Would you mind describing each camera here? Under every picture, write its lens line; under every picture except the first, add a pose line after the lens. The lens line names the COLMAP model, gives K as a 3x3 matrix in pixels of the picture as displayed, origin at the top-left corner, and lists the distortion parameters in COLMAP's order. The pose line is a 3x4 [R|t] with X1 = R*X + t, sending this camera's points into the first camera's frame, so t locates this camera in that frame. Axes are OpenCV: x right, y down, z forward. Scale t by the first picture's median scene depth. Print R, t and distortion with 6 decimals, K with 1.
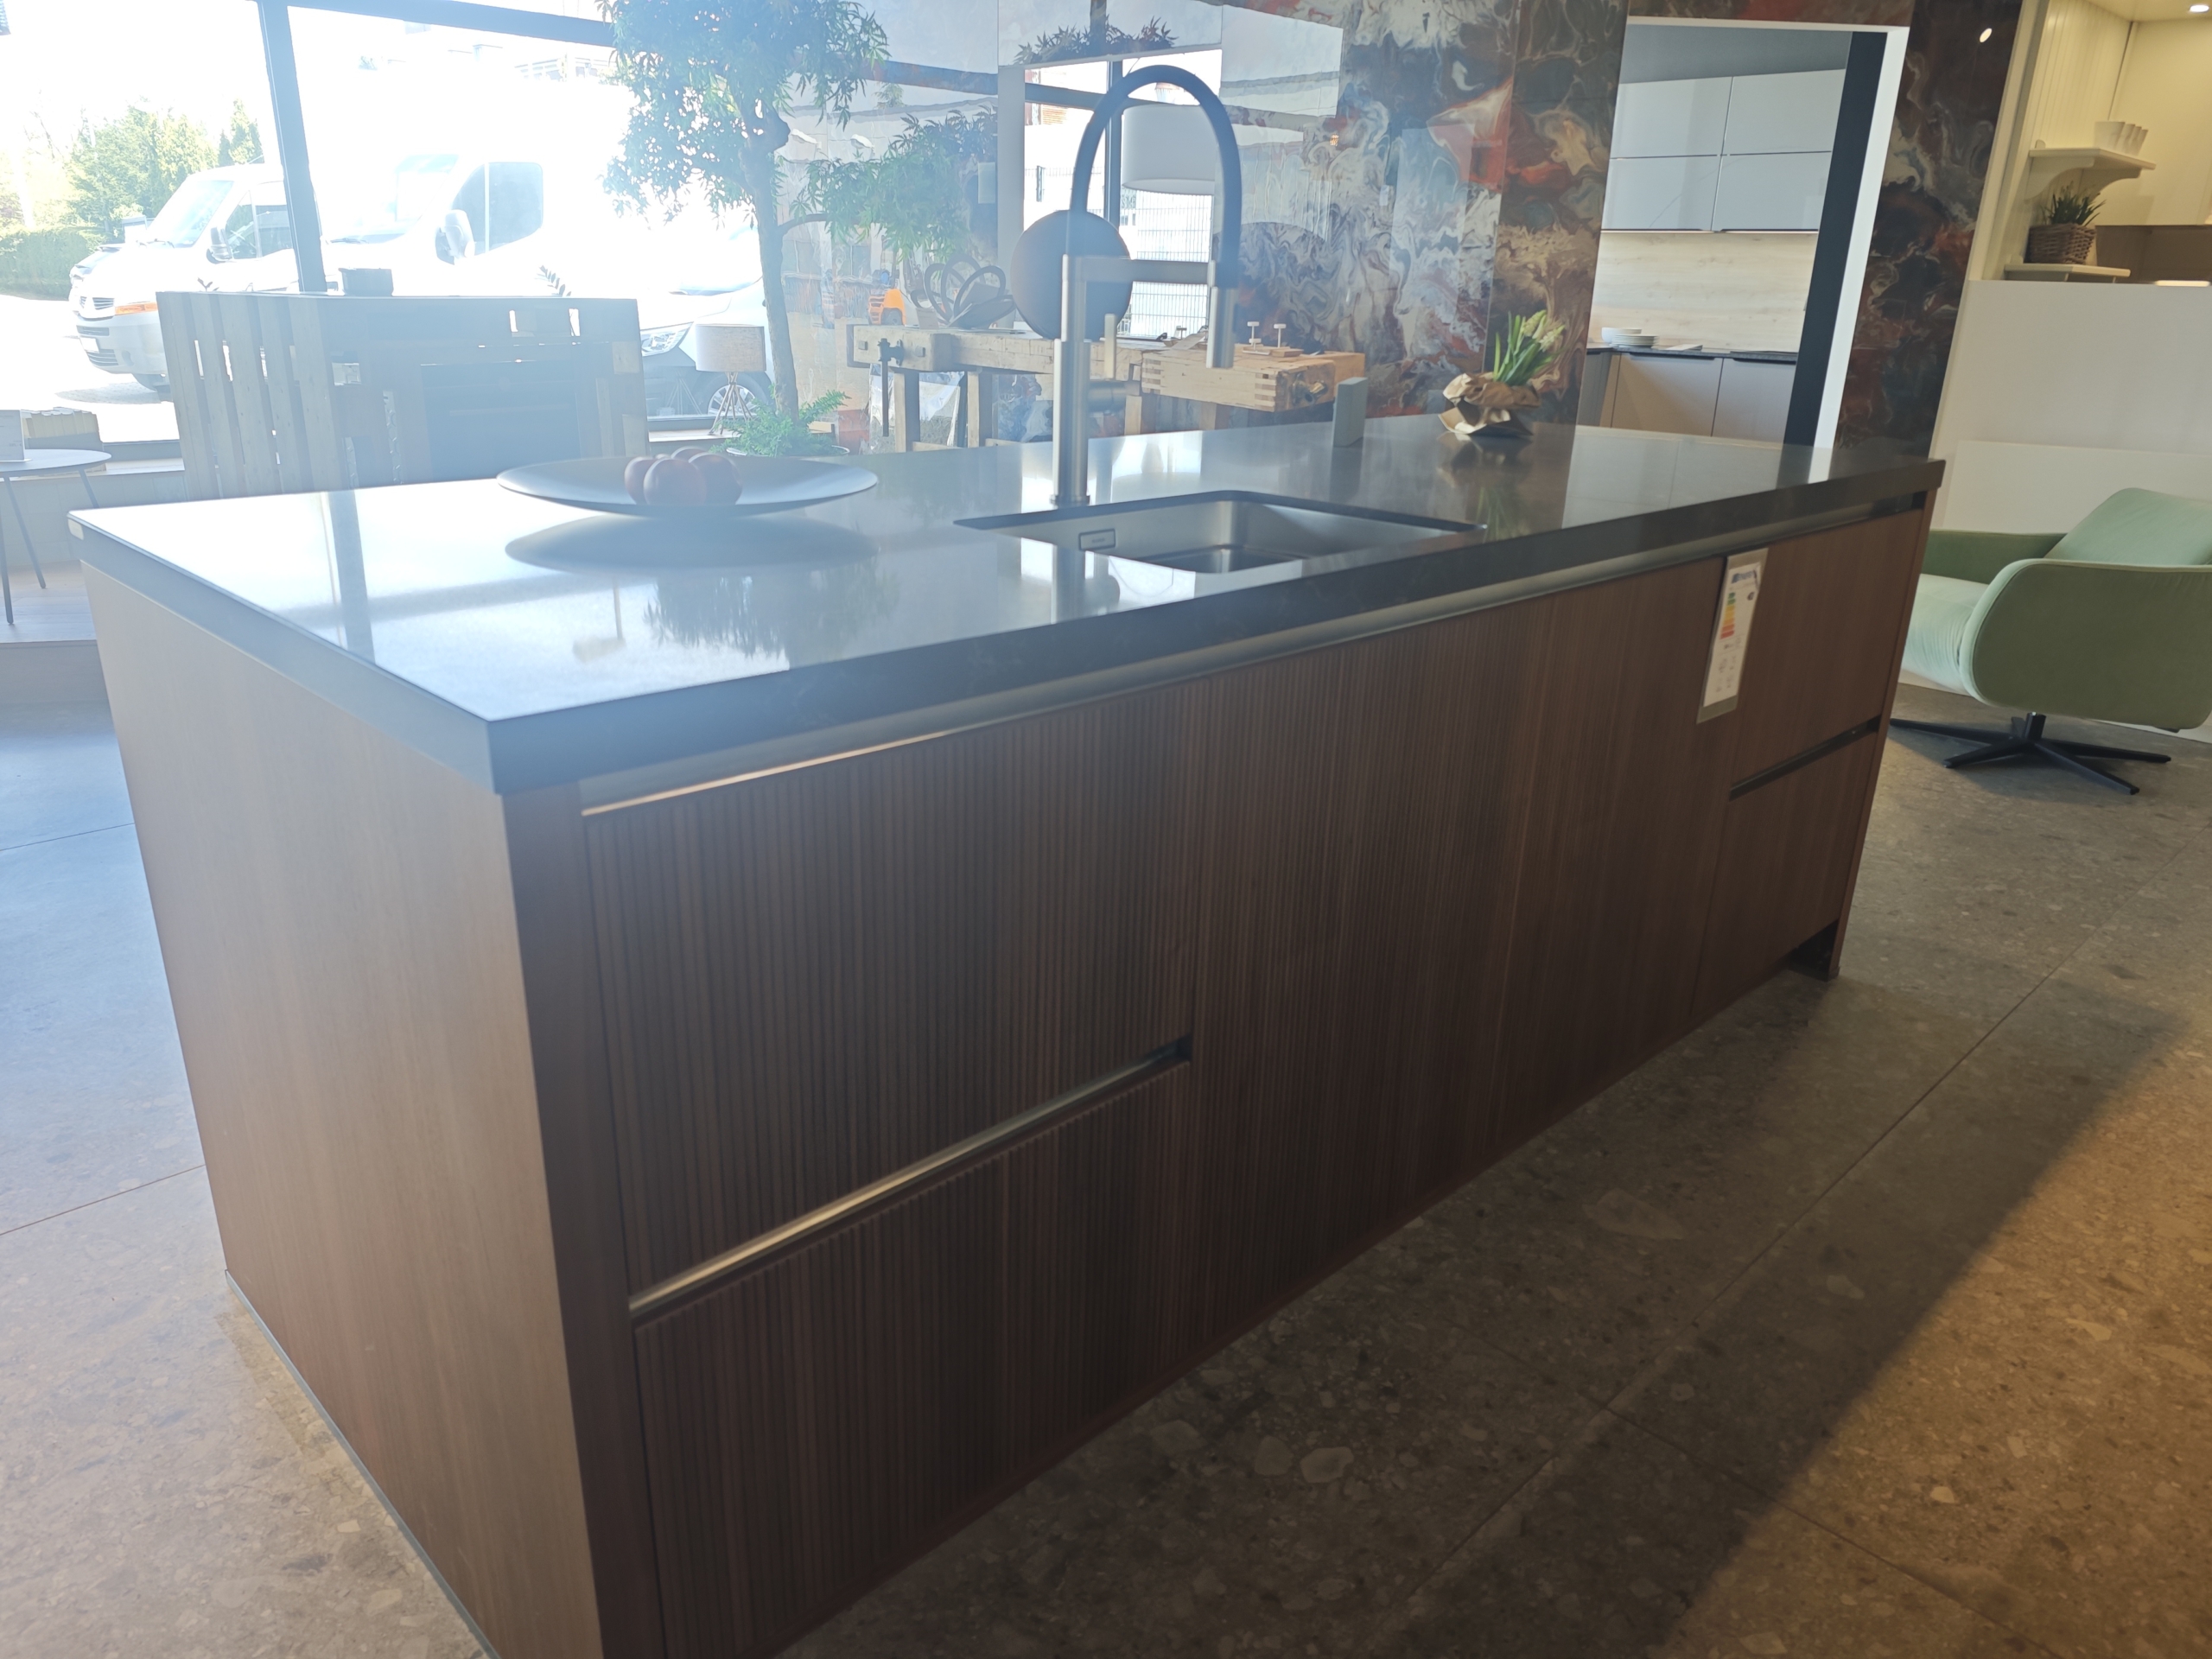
lens RADIAL K [[1571.1, 0, 1087.3], [0, 1571.1, 820.6], [0, 0, 1]] dist [-0.052551, 0.047819]
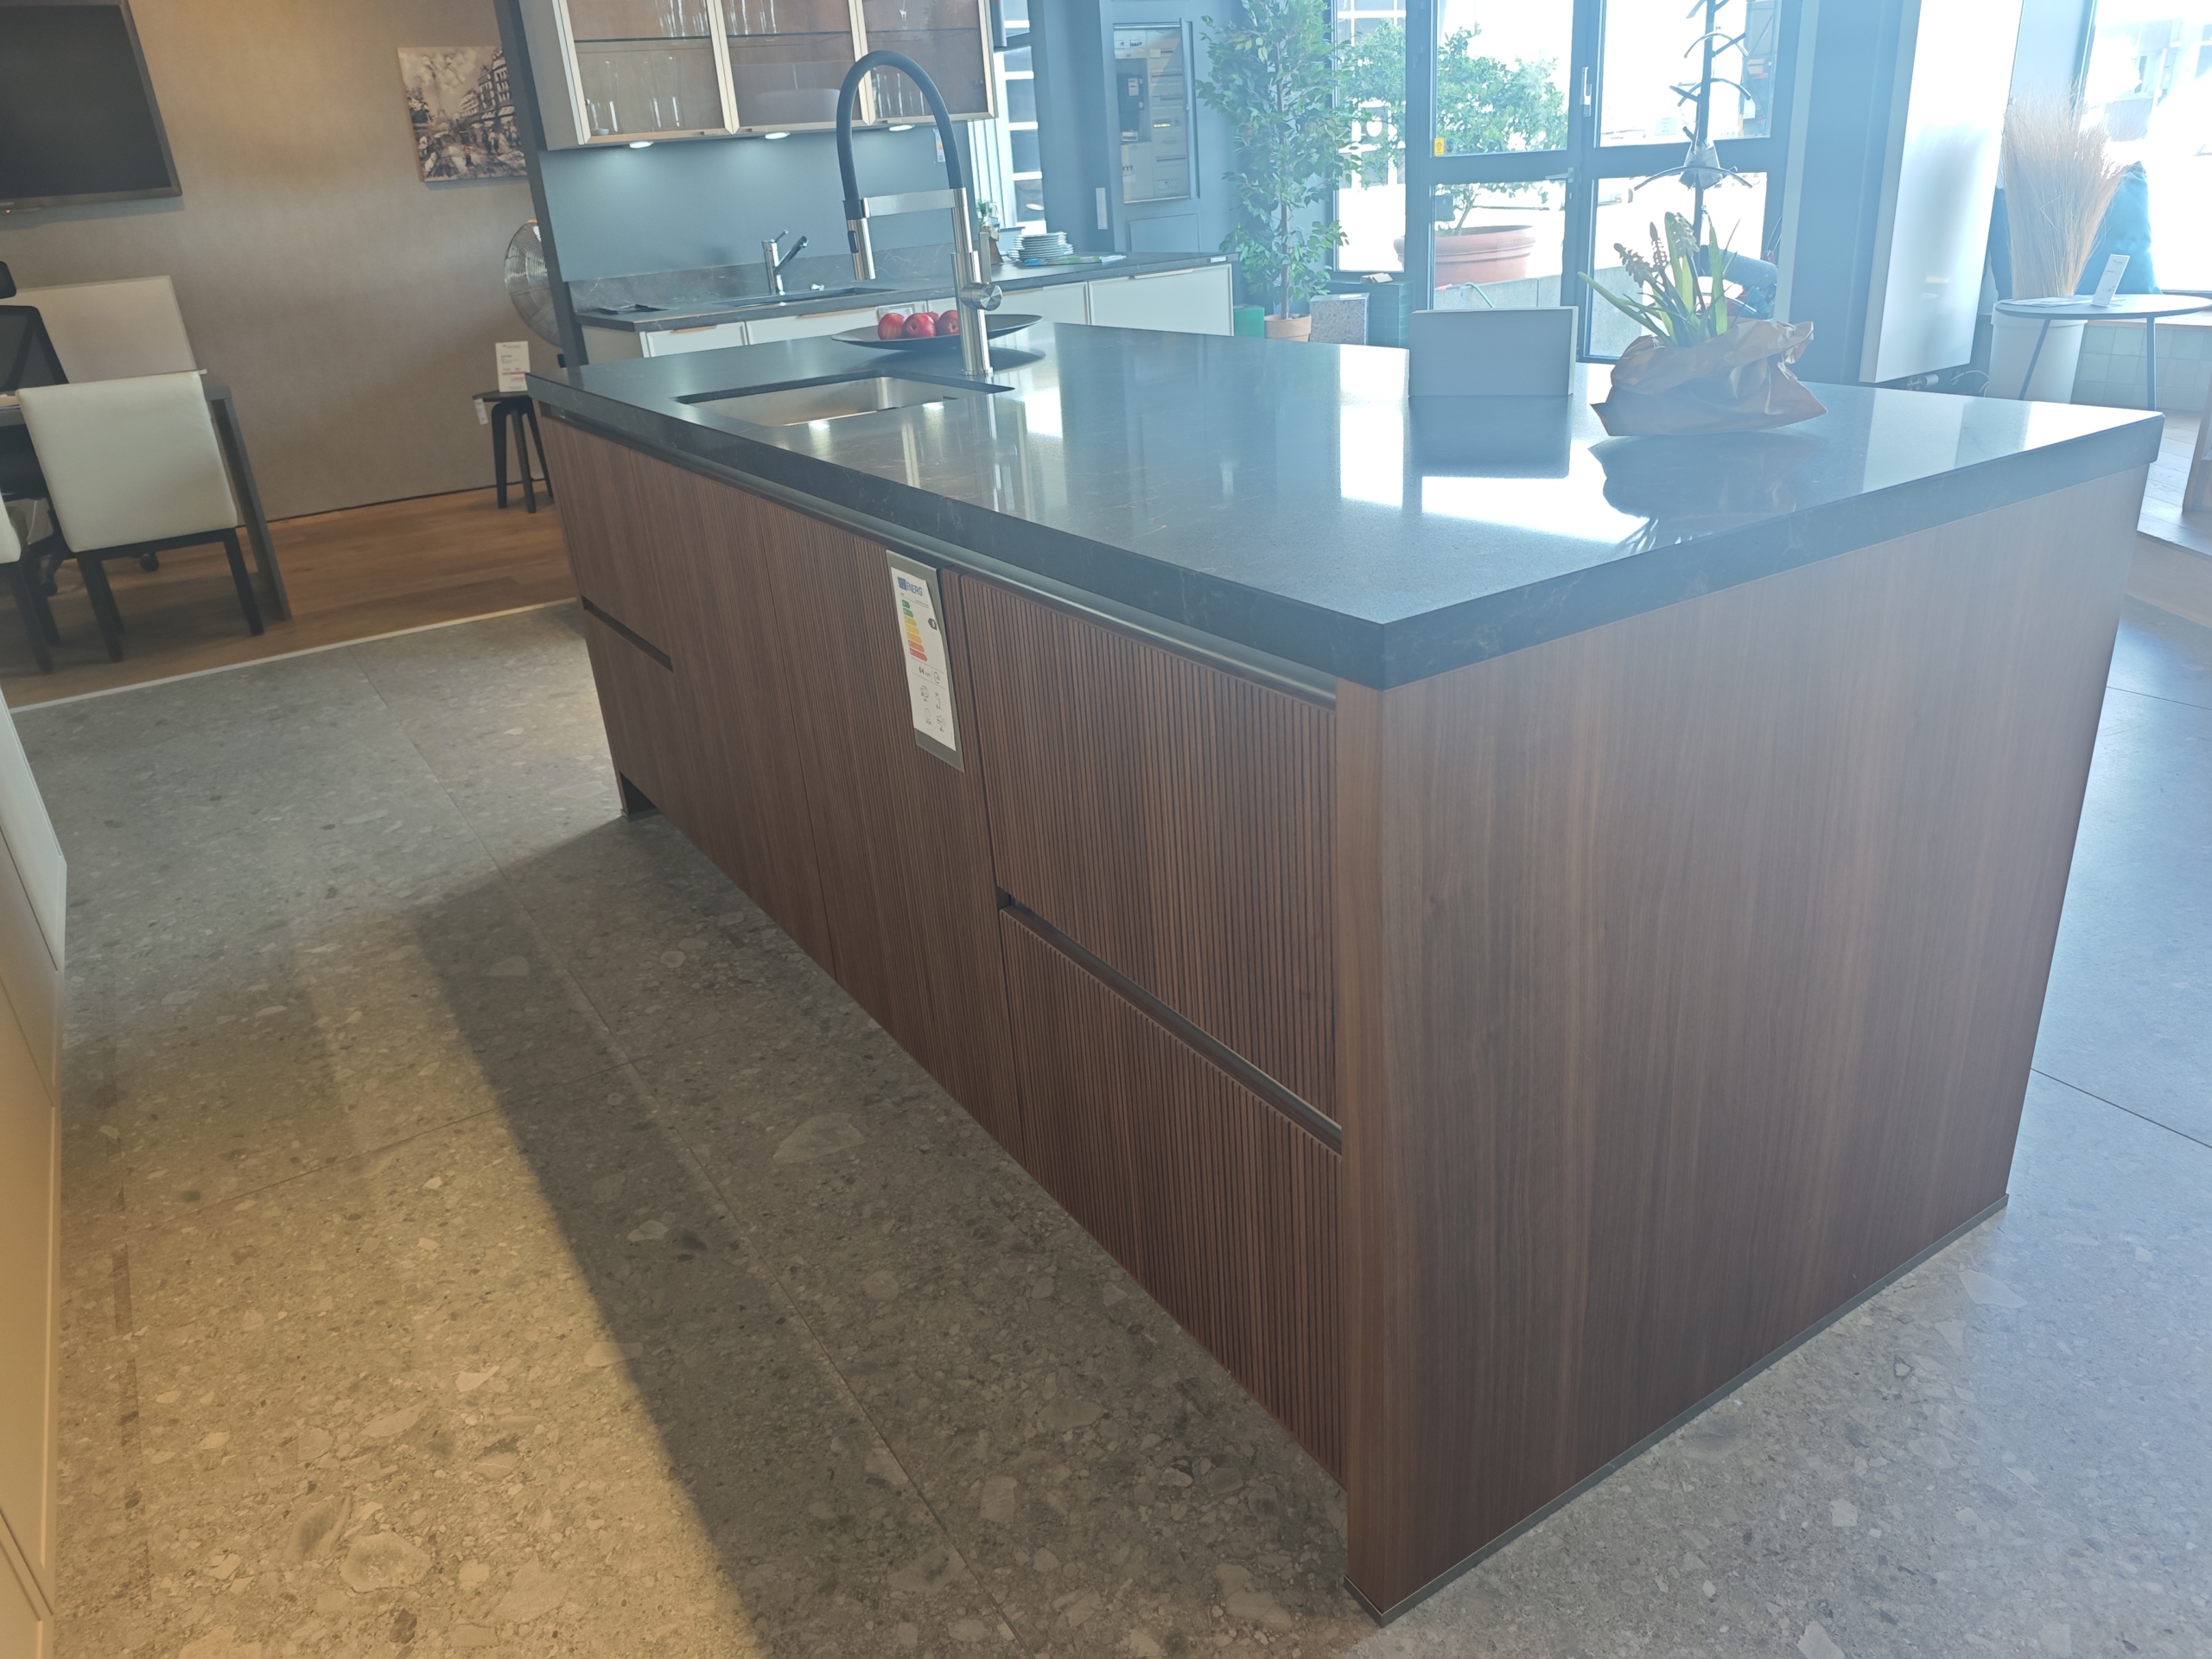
lens RADIAL K [[1509.6, 0, 1106.0], [0, 1509.6, 829.5], [0, 0, 1]] dist [0.022007, -0.059172]
pose [[-0.213370, 0.379300, -0.900336, 1.251763], [-0.272940, 0.861721, 0.427716, -0.448583], [0.938071, 0.337000, -0.080339, 1.306679]]
